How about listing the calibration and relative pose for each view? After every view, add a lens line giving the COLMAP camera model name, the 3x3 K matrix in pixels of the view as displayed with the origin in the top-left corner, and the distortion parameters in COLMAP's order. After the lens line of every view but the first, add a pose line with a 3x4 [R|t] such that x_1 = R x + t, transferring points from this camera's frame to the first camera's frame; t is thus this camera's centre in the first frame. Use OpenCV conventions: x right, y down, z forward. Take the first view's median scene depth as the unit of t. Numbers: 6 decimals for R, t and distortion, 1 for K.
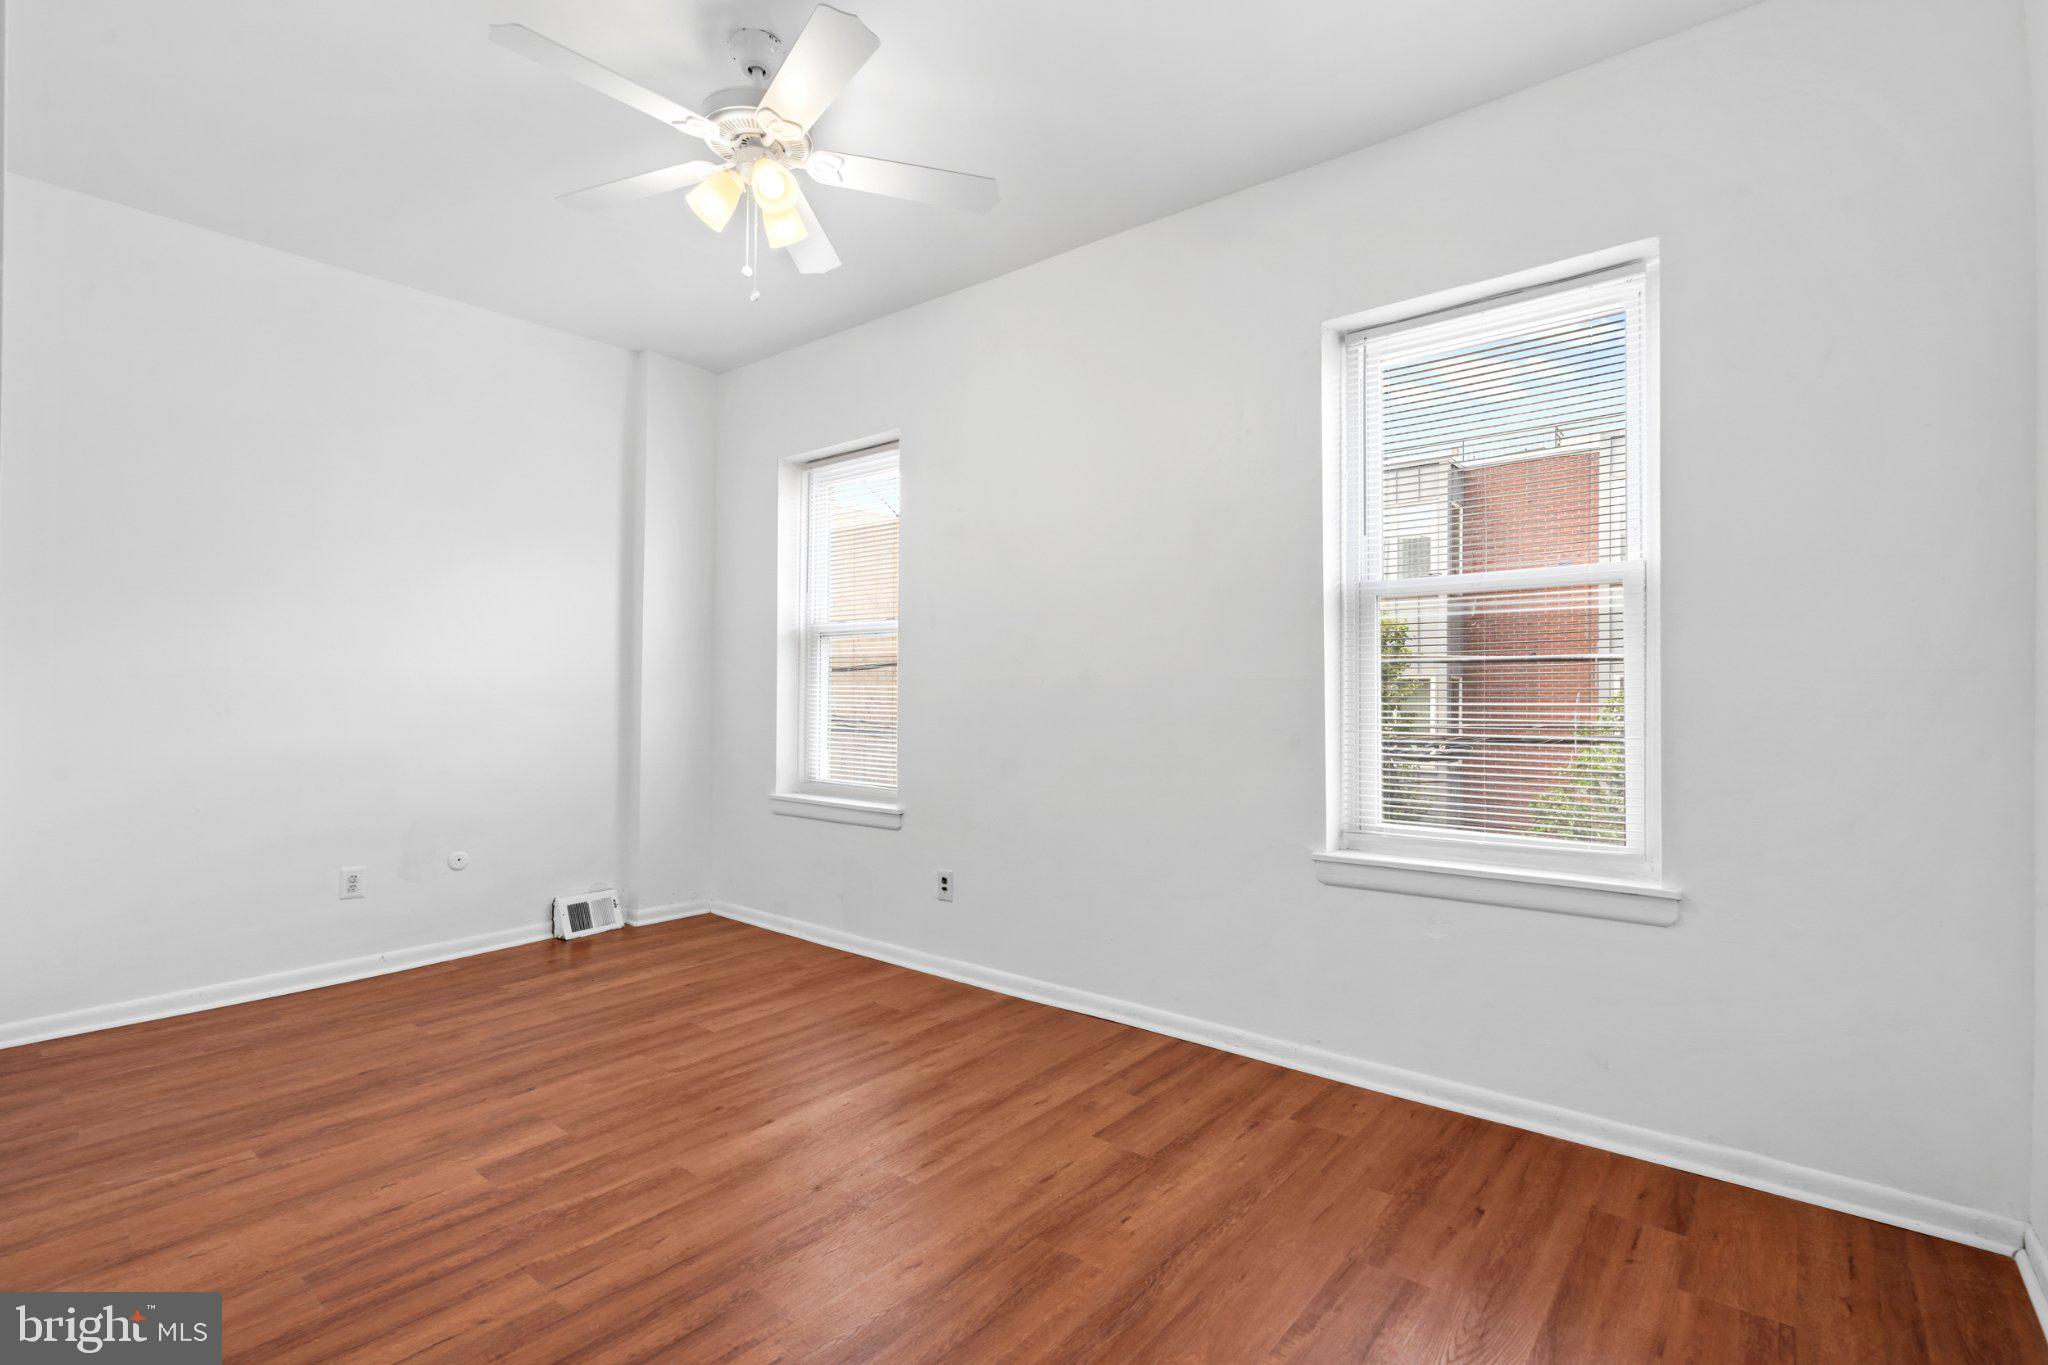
lens RADIAL K [[956.3, 0, 1014.3], [0, 956.3, 689.8], [0, 0, 1]] dist [0.004761, 0.001345]
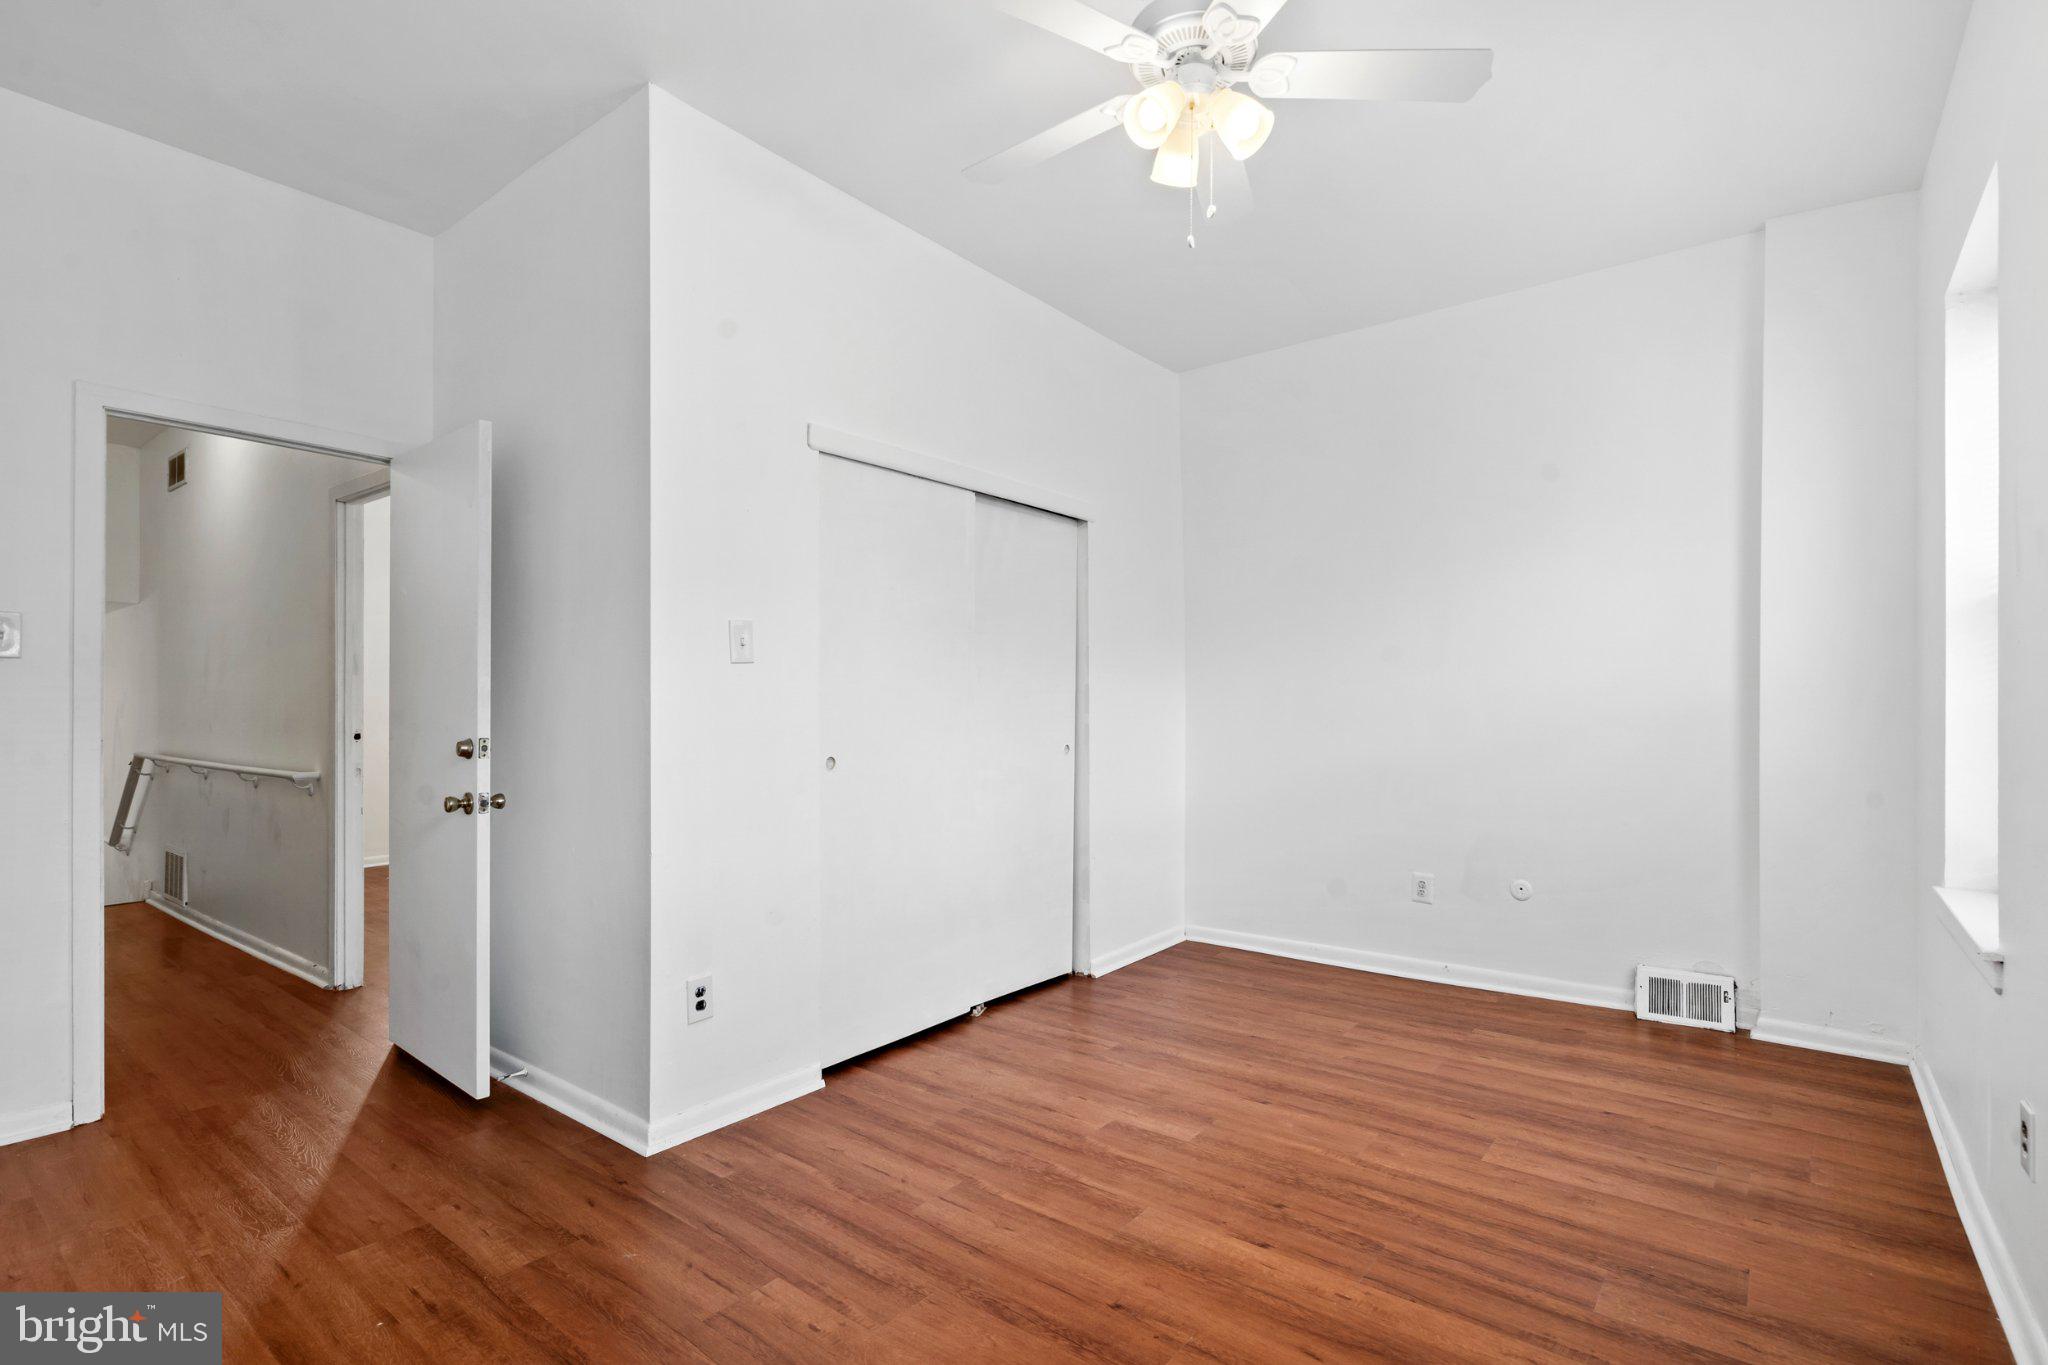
lens RADIAL K [[956.3, 0, 1021.2], [0, 956.3, 669.4], [0, 0, 1]] dist [0.004761, 0.001345]
pose [[0.033532, -0.042967, -0.998514, 0.503310], [0.003309, 0.999075, -0.042881, 0.001648], [0.999432, -0.001866, 0.033643, 0.690218]]
